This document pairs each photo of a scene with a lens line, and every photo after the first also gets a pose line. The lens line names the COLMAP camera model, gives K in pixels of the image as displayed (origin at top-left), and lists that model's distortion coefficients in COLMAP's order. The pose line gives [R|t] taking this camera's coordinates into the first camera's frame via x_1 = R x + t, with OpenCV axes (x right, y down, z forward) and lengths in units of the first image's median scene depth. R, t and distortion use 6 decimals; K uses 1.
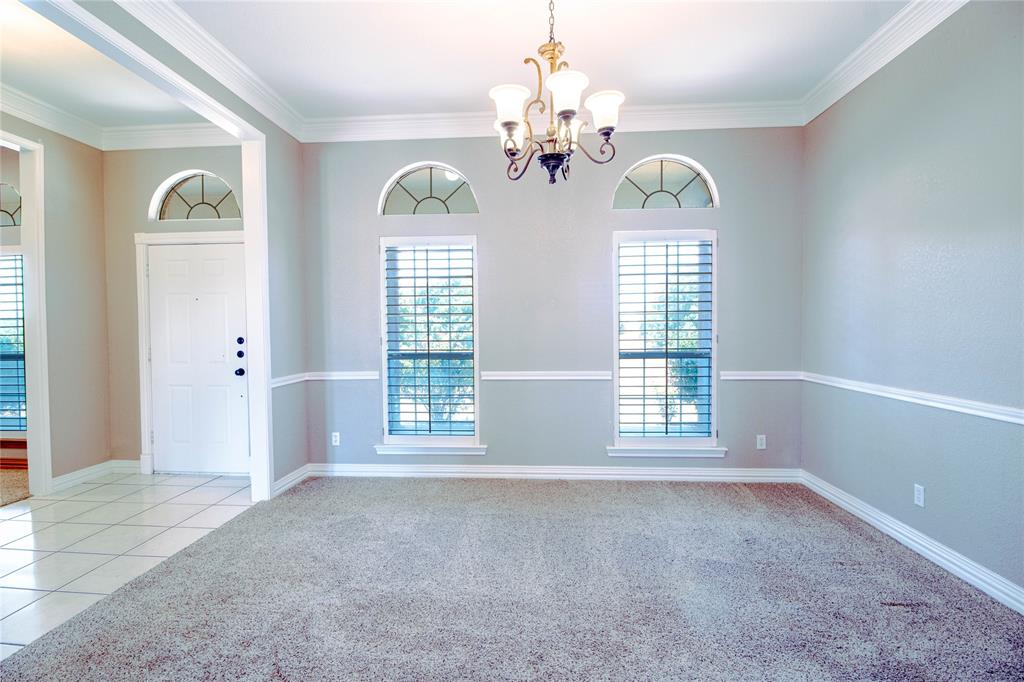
lens RADIAL K [[493.8, 0, 512.0], [0, 493.8, 341.0], [0, 0, 1]] dist [0.014182, -0.023604]
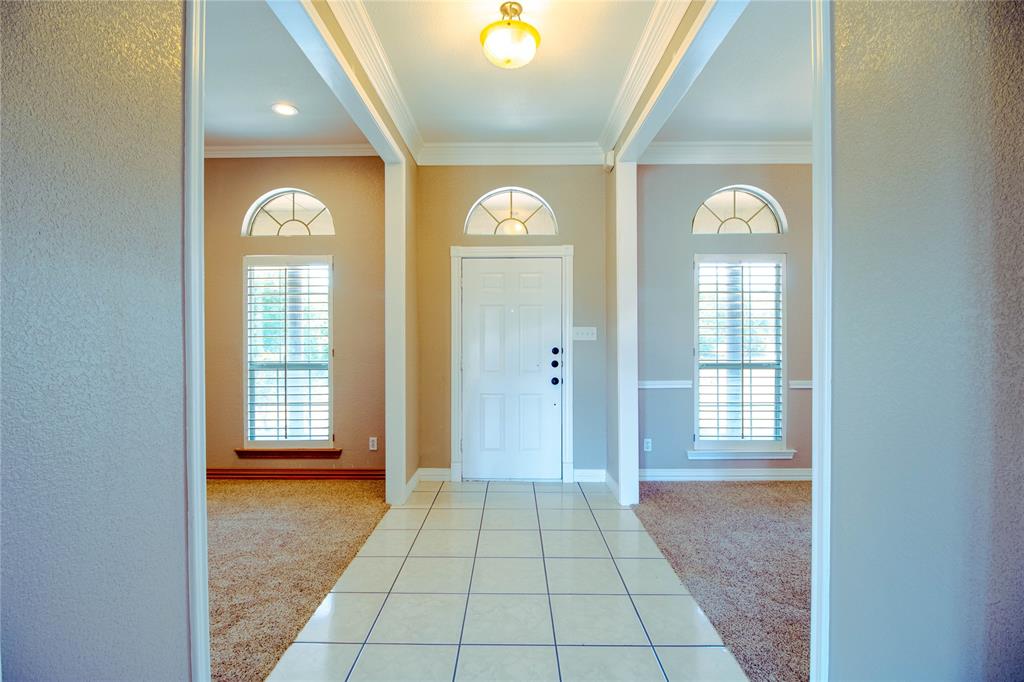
lens RADIAL K [[456.5, 0, 512.0], [0, 456.5, 341.0], [0, 0, 1]] dist [-0.010815, 0.000005]
pose [[0.998430, 0.004745, 0.055817, -0.670826], [-0.003302, 0.999659, -0.025918, 0.003604], [-0.055921, 0.025693, 0.998105, 0.045871]]
